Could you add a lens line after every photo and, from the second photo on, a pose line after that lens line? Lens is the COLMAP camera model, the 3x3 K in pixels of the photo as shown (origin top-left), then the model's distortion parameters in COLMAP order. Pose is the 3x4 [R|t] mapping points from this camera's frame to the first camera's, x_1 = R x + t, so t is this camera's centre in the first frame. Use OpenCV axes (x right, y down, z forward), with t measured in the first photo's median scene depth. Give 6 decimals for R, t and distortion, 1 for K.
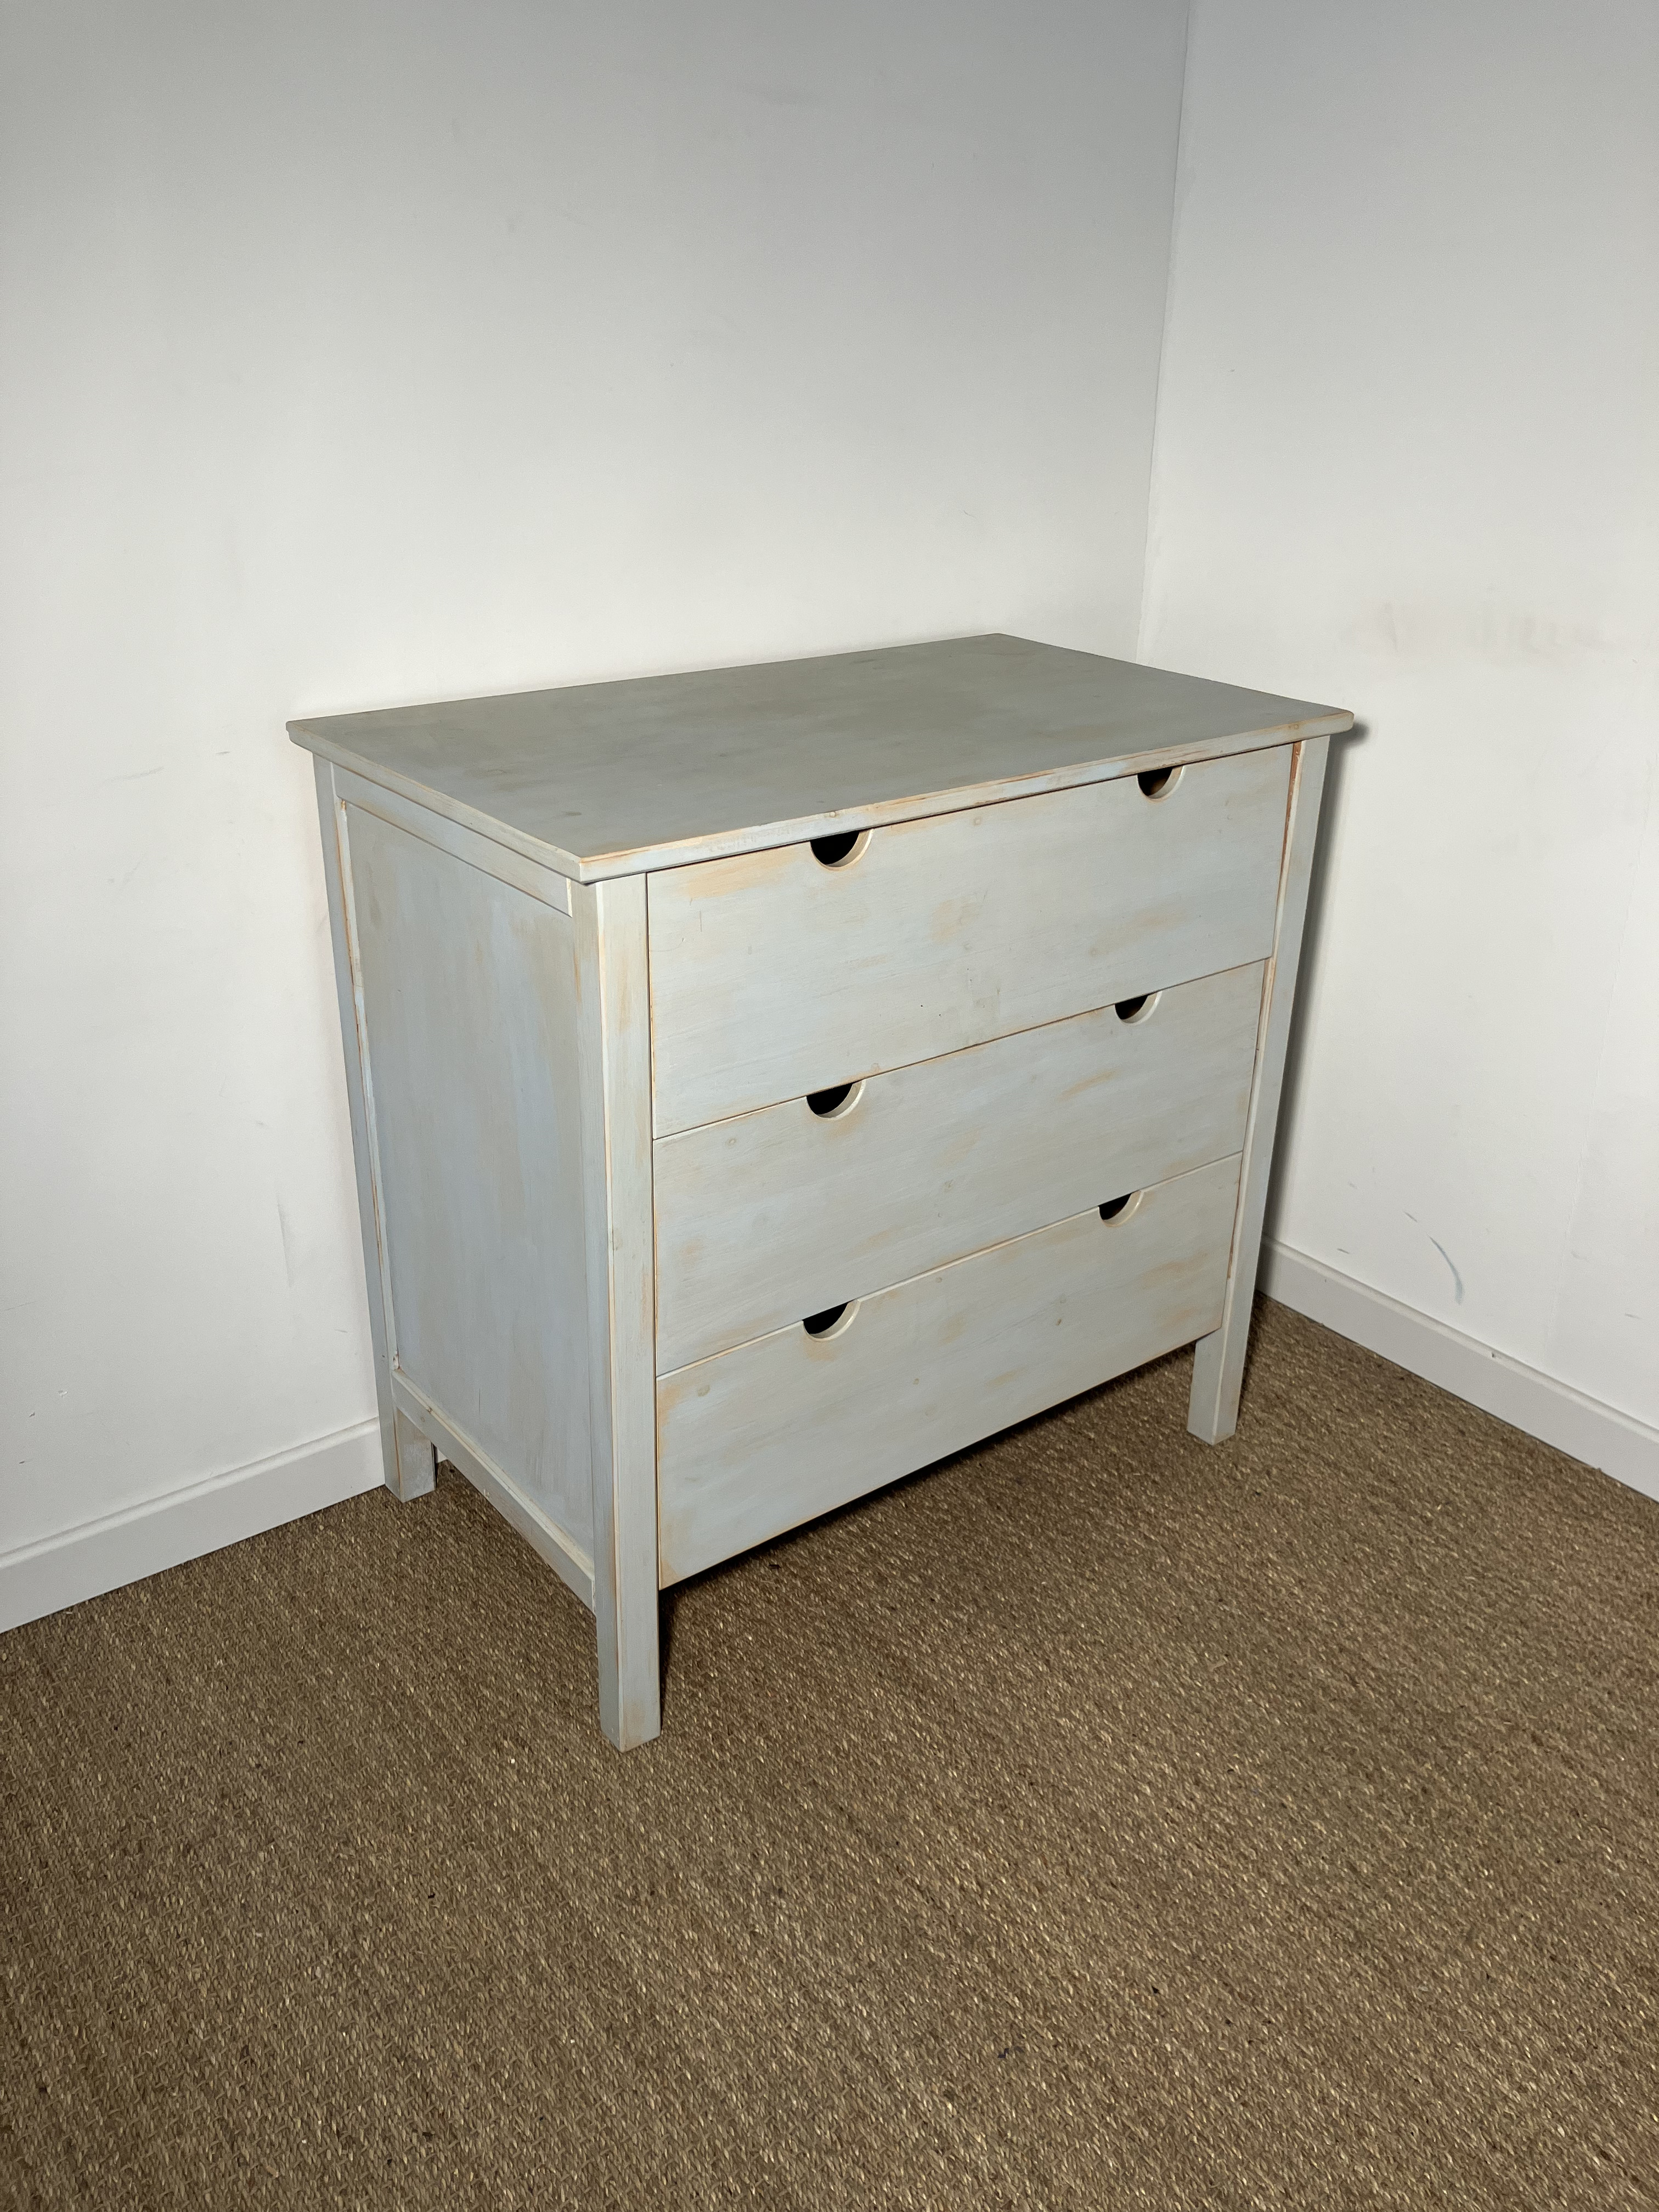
lens RADIAL K [[1759.8, 0, 855.9], [0, 1759.8, 1101.0], [0, 0, 1]] dist [-0.014164, 0.004986]
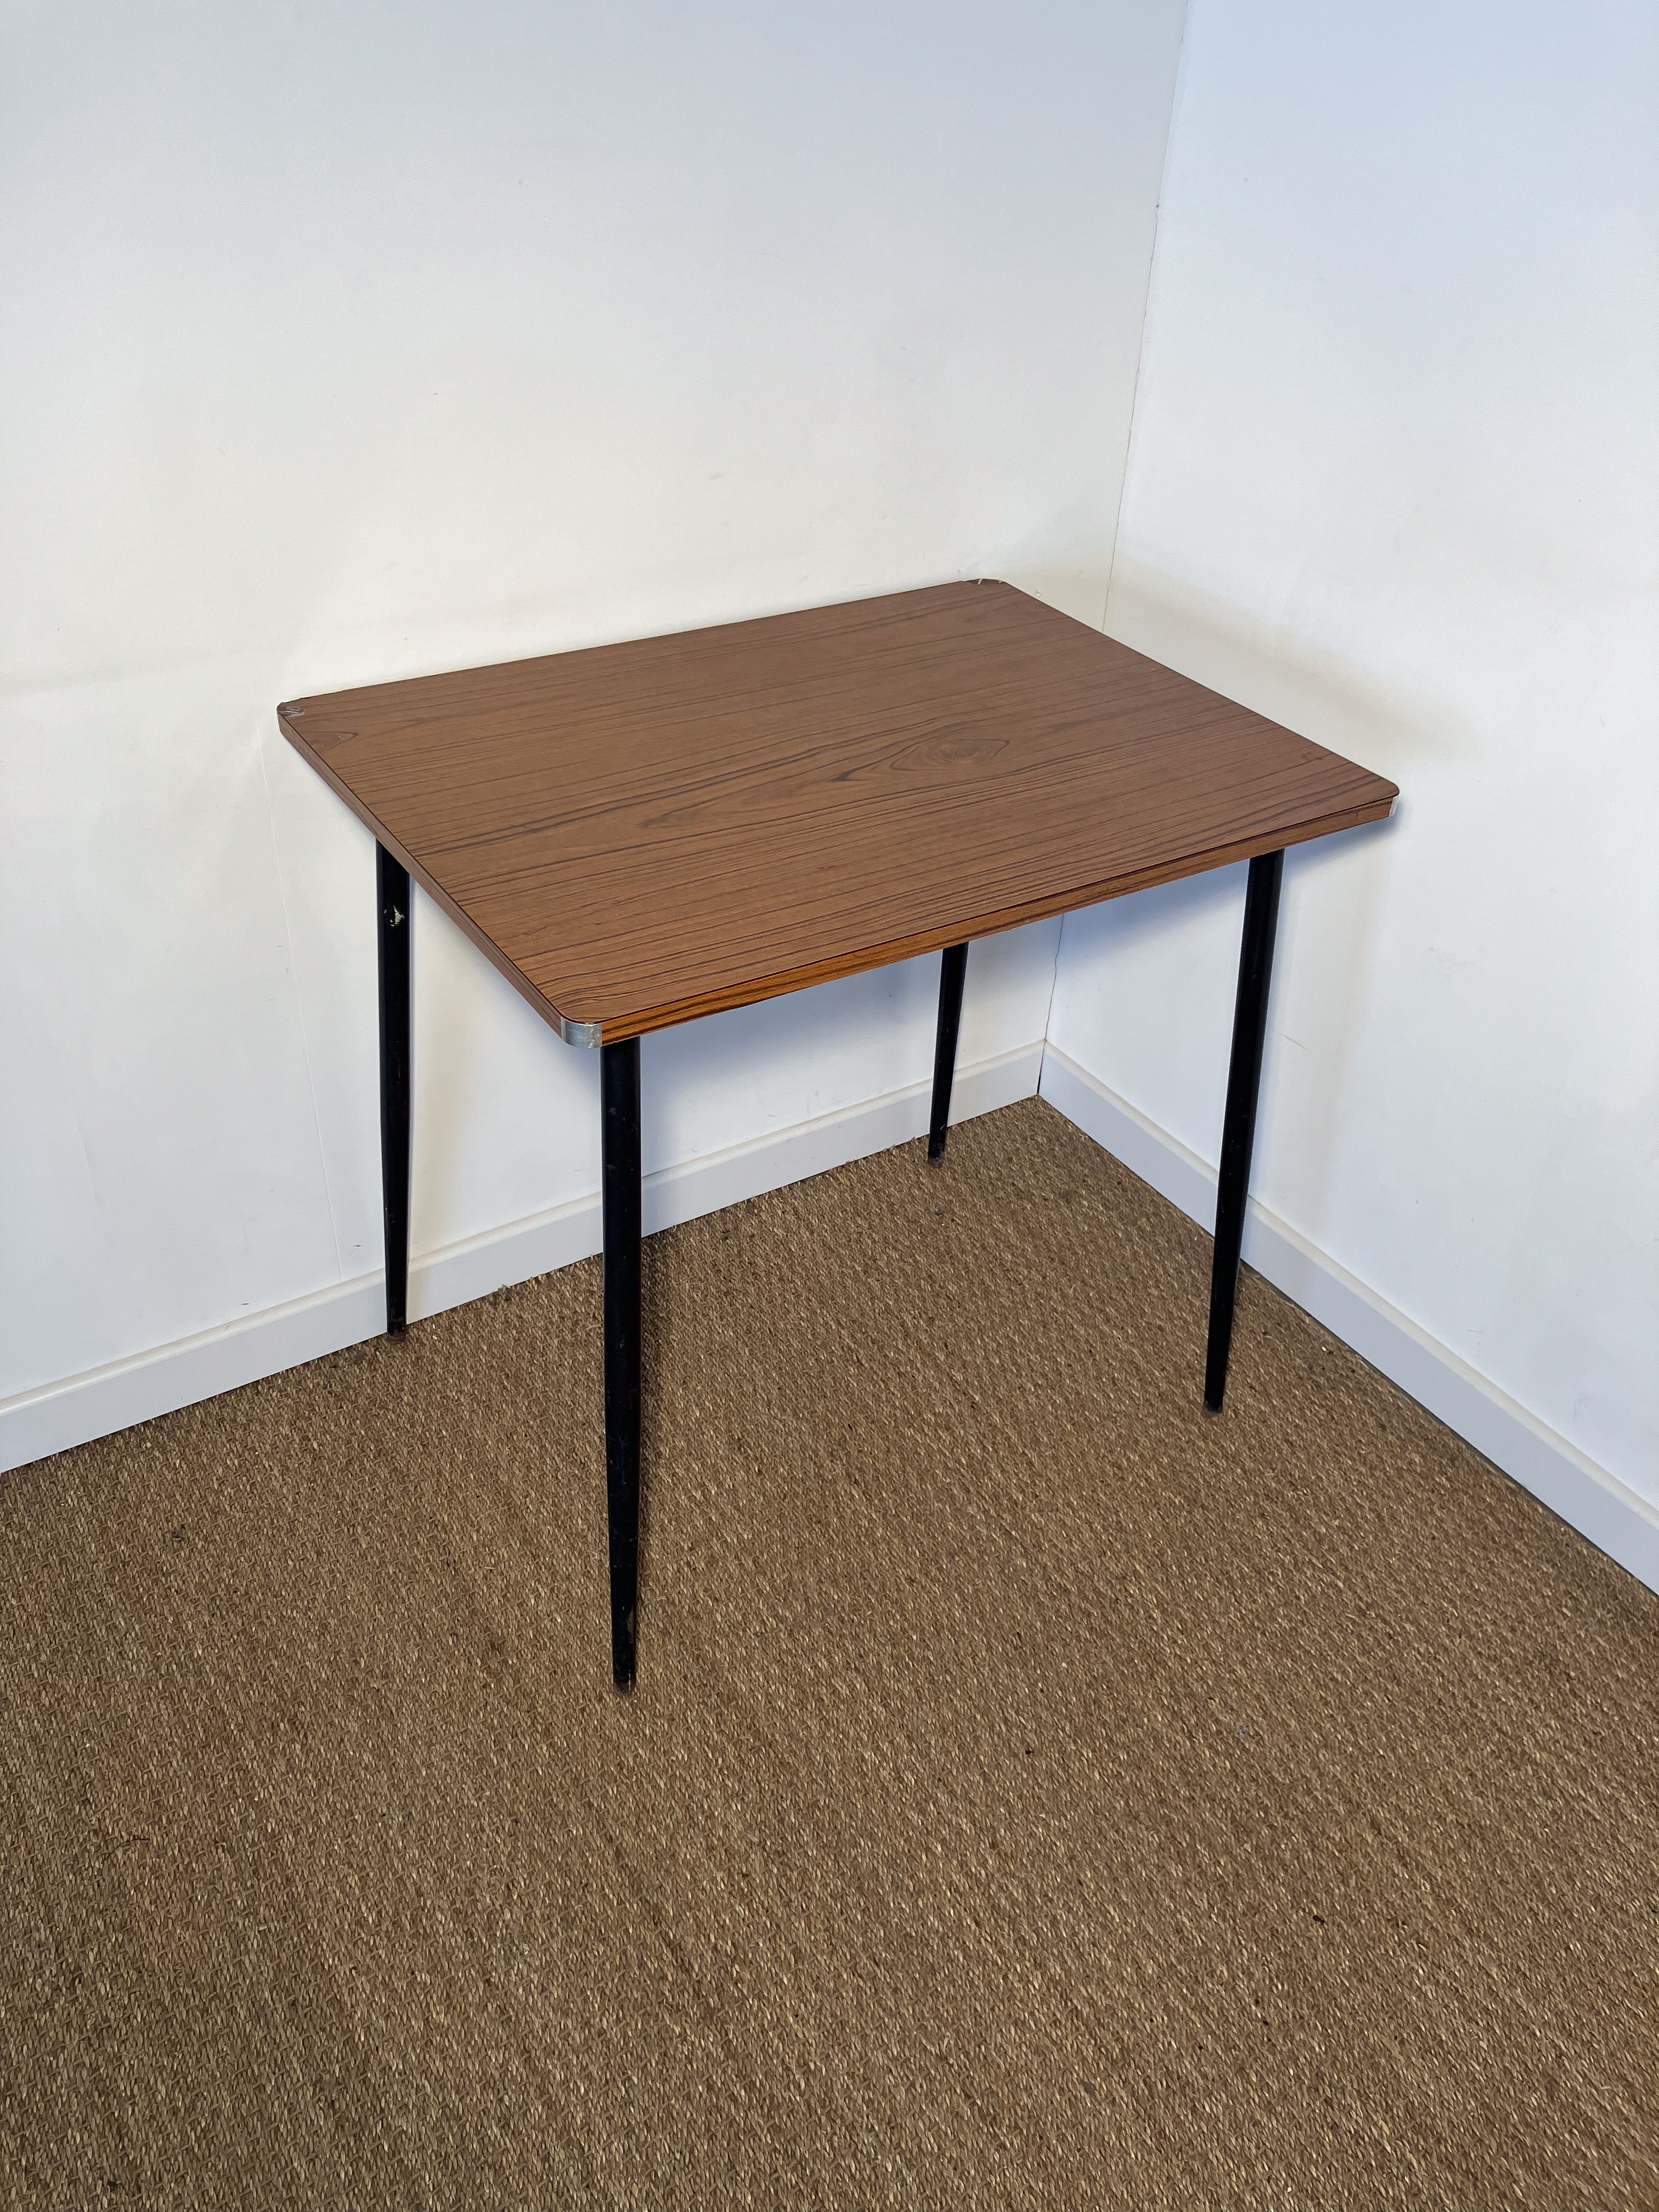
lens RADIAL K [[1759.8, 0, 855.9], [0, 1759.8, 1101.0], [0, 0, 1]] dist [-0.014164, 0.004986]
pose [[0.995385, 0.072102, -0.063328, 0.162326], [-0.059147, 0.980614, 0.186809, -0.182110], [0.075570, -0.182201, 0.980353, 0.159823]]
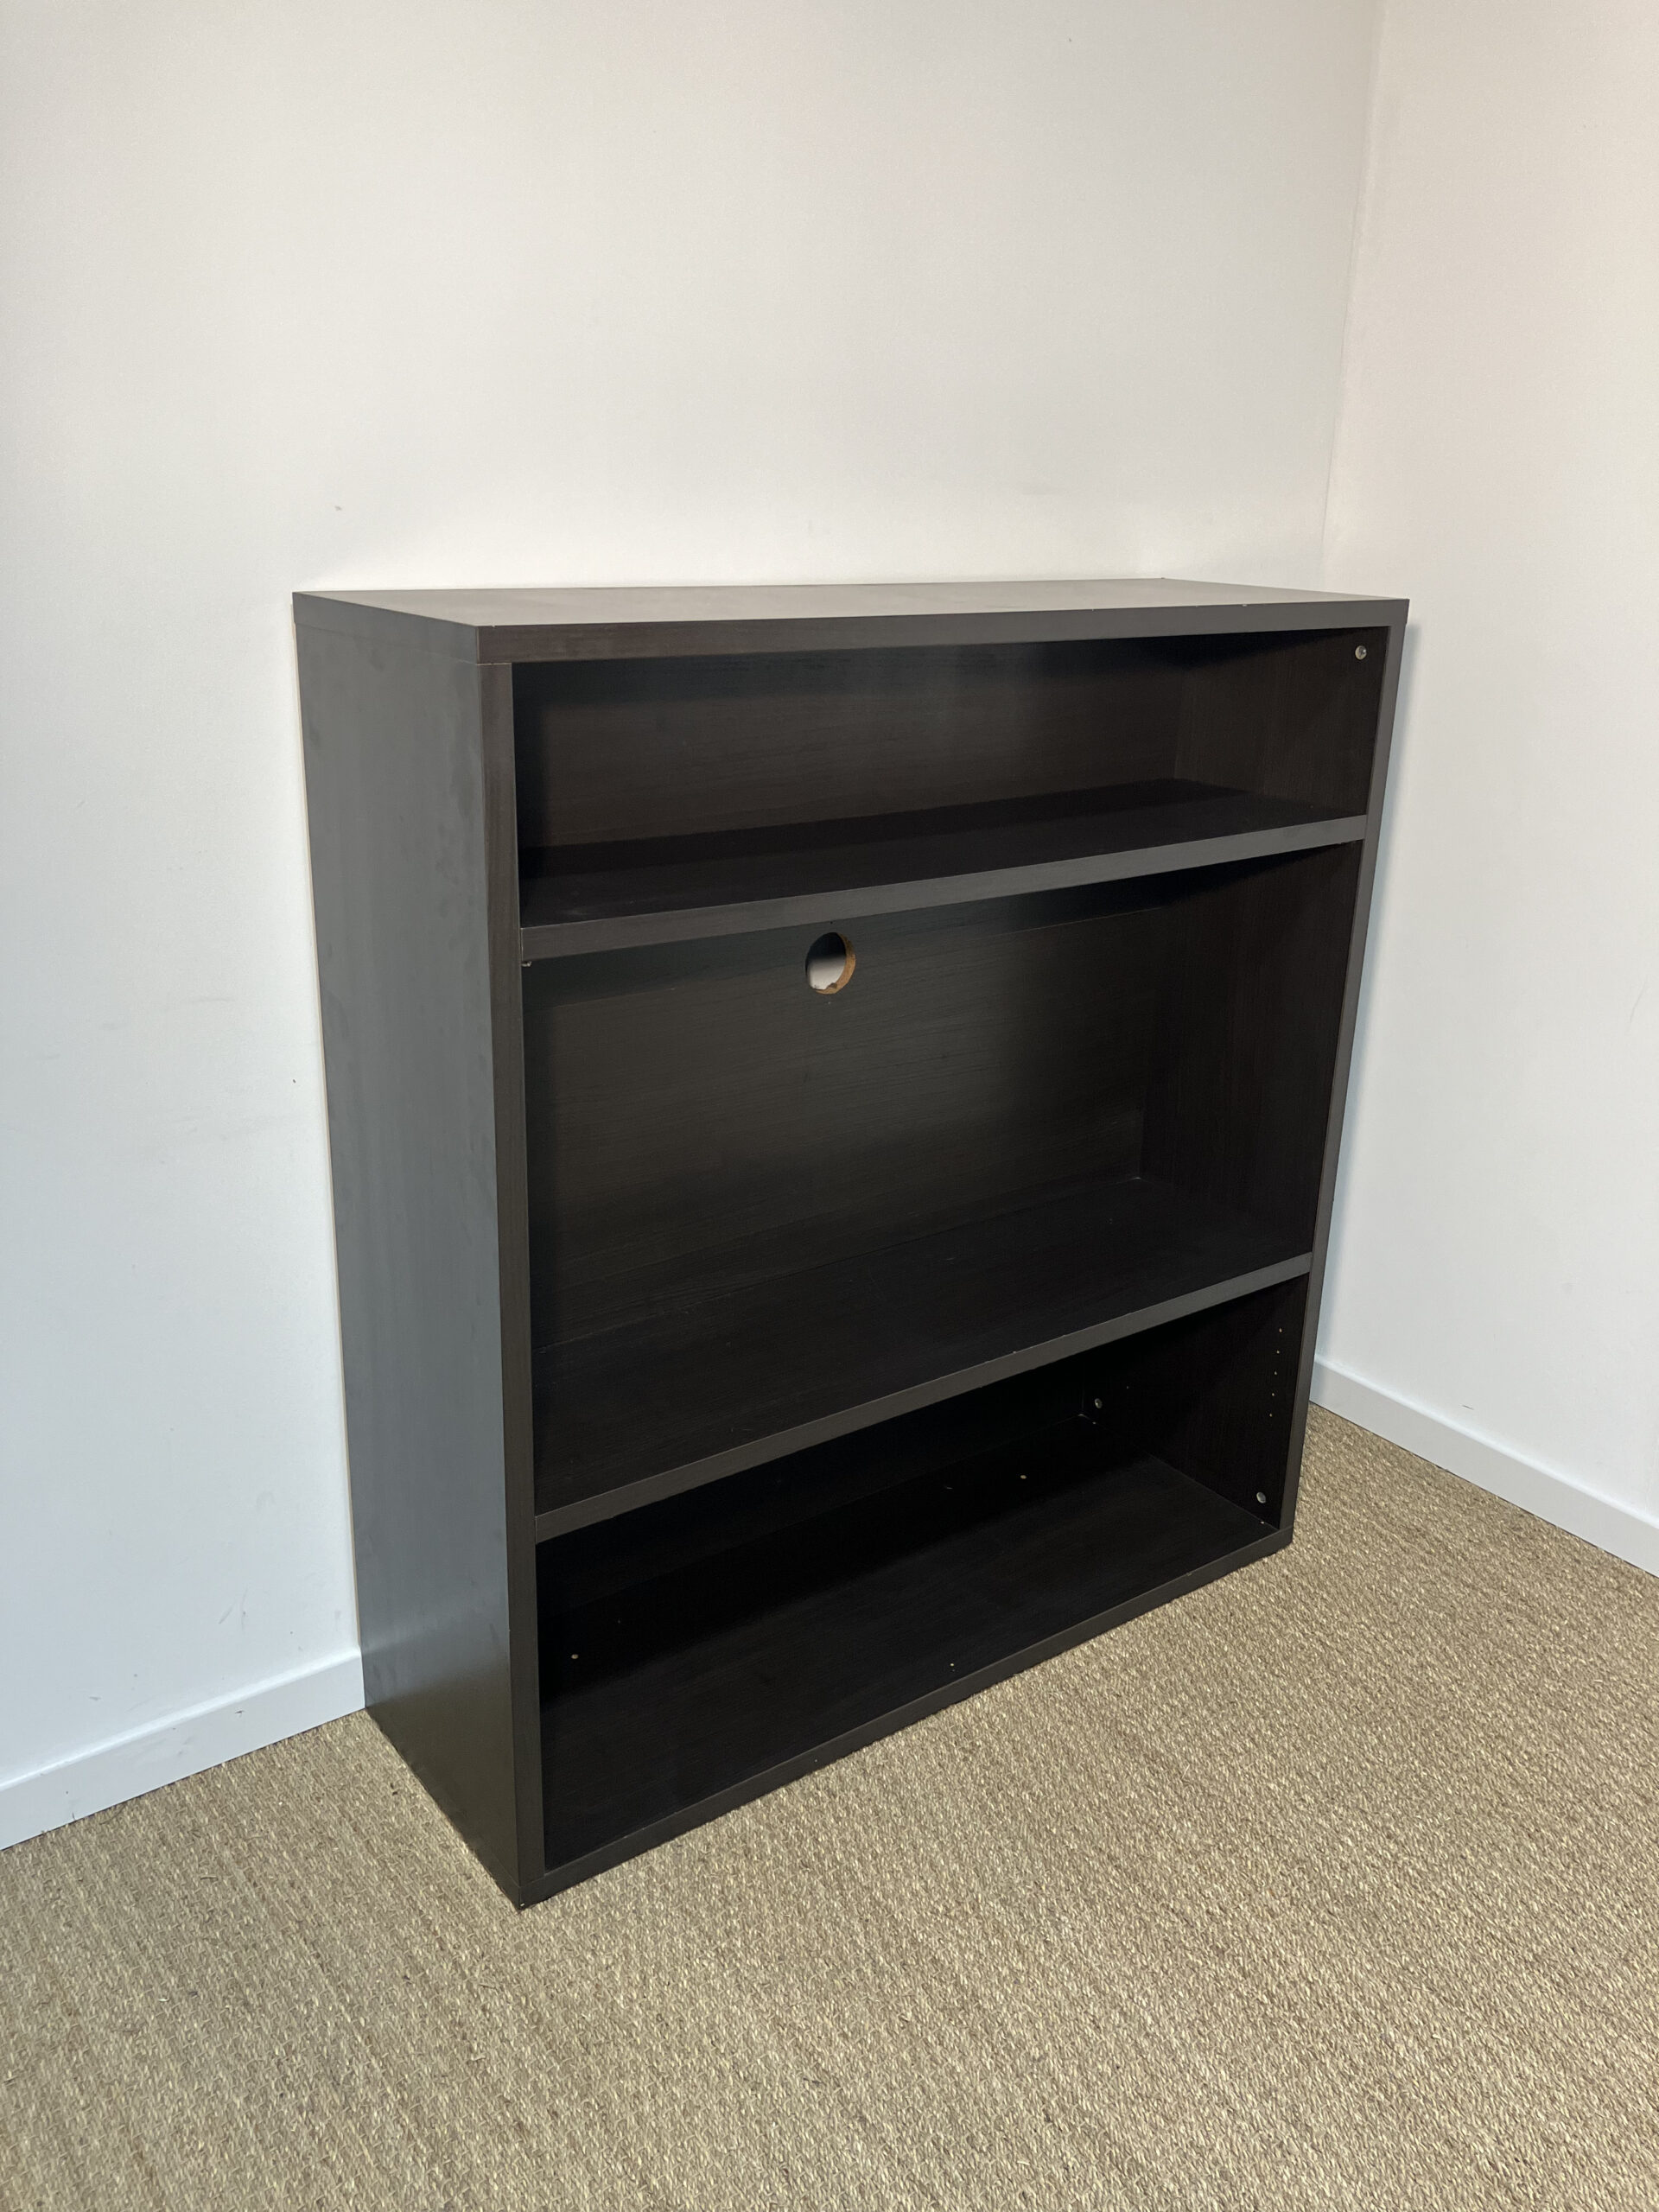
lens RADIAL K [[1738.0, 0, 828.5], [0, 1738.0, 1098.5], [0, 0, 1]] dist [0.001840, -0.003862]
pose [[0.999464, 0.010164, -0.031122, -0.175455], [-0.013187, 0.995048, -0.098516, 0.000416], [0.029967, 0.098873, 0.994649, -0.287122]]
